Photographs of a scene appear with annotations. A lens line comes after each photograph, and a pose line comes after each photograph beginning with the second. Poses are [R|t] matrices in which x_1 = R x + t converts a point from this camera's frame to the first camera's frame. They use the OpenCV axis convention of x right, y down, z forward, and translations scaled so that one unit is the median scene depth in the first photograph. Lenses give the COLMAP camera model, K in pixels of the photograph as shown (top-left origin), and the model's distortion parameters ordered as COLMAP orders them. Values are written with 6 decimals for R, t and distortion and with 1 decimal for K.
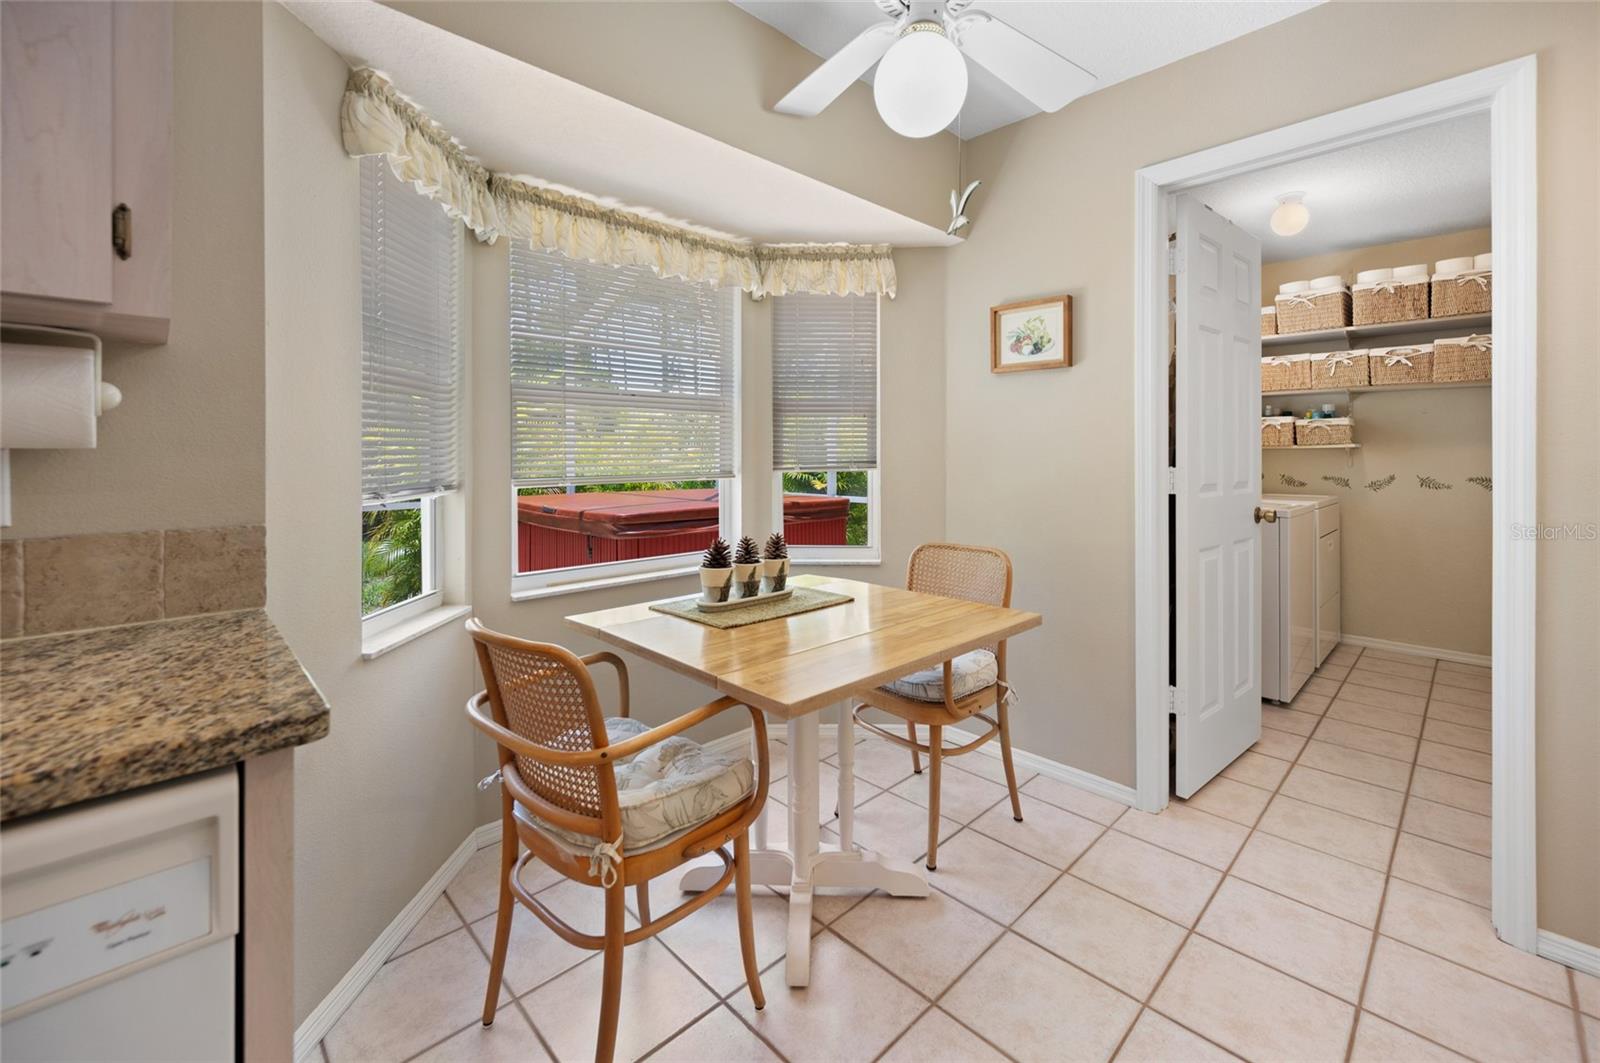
lens RADIAL K [[661.2, 0, 814.5], [0, 661.2, 454.7], [0, 0, 1]] dist [-0.001145, 0.000118]
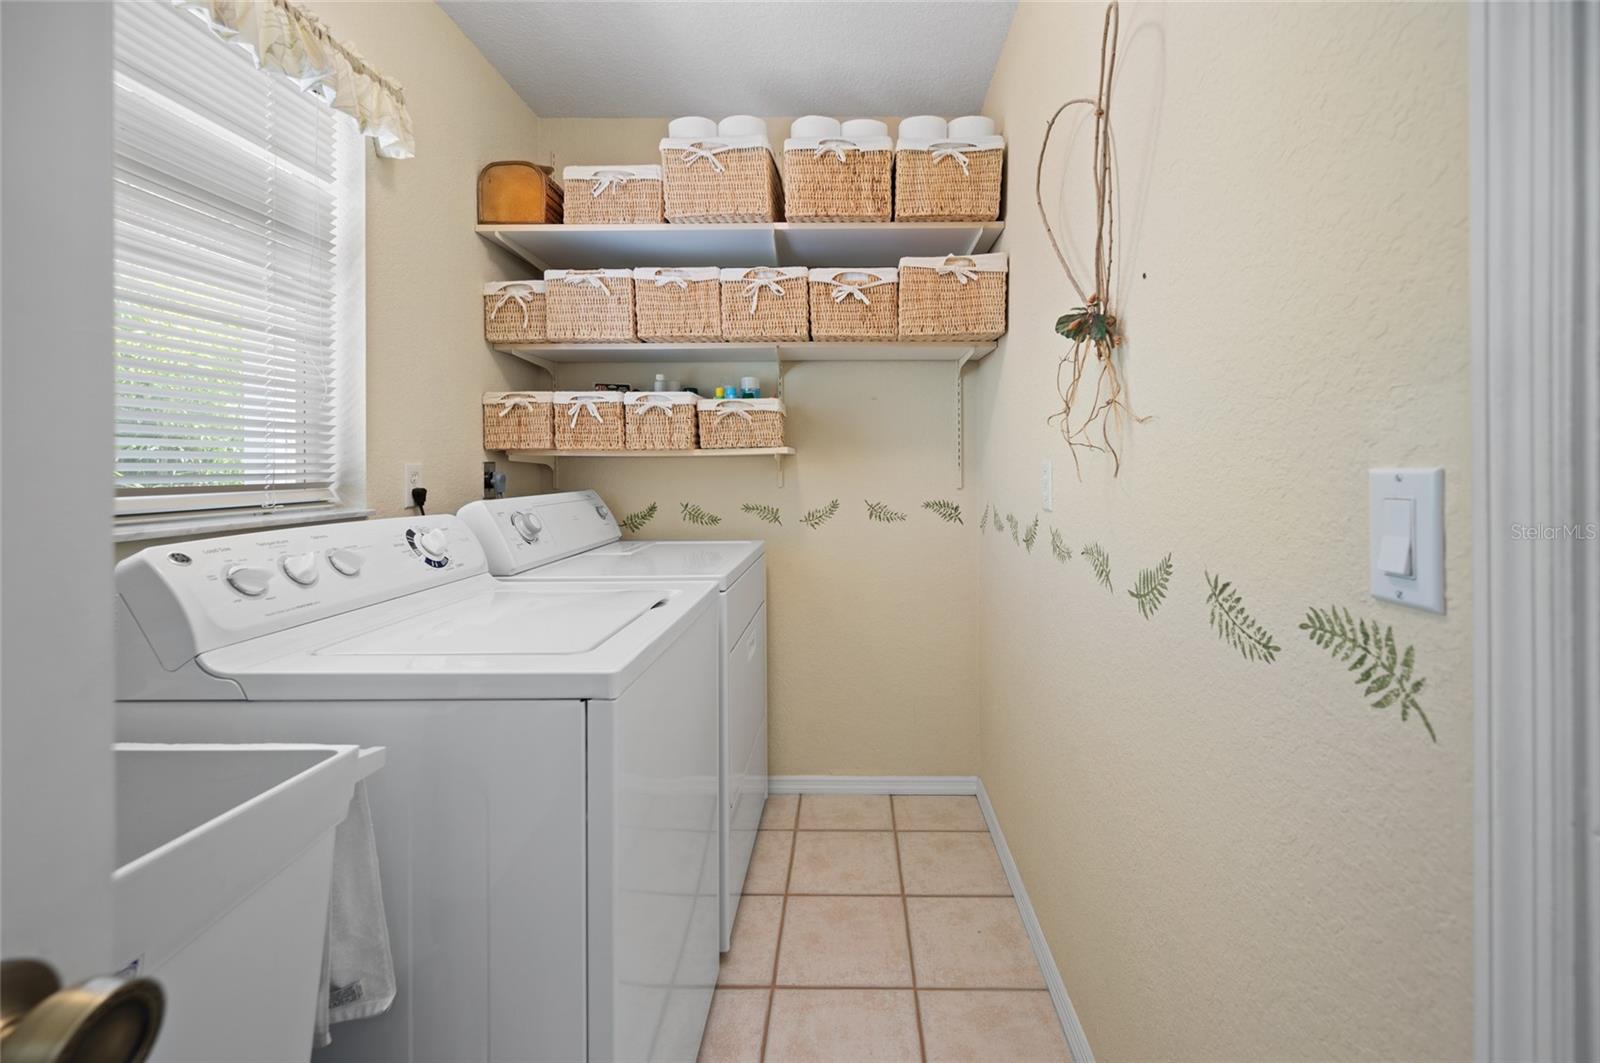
lens RADIAL K [[661.2, 0, 814.5], [0, 661.2, 454.7], [0, 0, 1]] dist [-0.001145, 0.000118]
pose [[0.733672, 0.005198, 0.679484, 0.486720], [0.006714, 0.999866, -0.014898, -0.001982], [-0.679471, 0.015492, 0.733539, 0.614594]]
